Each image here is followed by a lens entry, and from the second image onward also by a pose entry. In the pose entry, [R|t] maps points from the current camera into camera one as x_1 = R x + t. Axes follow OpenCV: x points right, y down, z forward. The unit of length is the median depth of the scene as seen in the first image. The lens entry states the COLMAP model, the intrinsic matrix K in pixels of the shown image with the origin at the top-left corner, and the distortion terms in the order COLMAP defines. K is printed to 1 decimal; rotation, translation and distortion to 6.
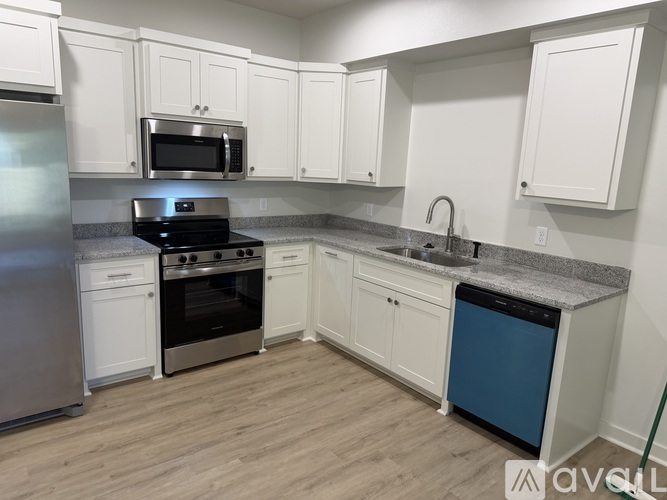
lens RADIAL K [[454.5, 0, 333.5], [0, 454.5, 250.0], [0, 0, 1]] dist [0.068569, -0.079482]
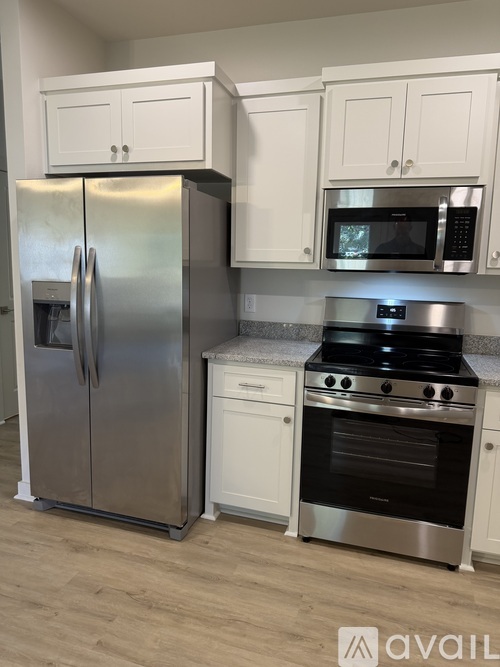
lens RADIAL K [[469.8, 0, 254.6], [0, 469.8, 329.1], [0, 0, 1]] dist [0.073718, -0.088581]
pose [[0.576120, 0.091654, -0.812210, 0.166120], [-0.158448, 0.987367, -0.000971, -0.036777], [0.801860, 0.129253, 0.583364, 0.443903]]
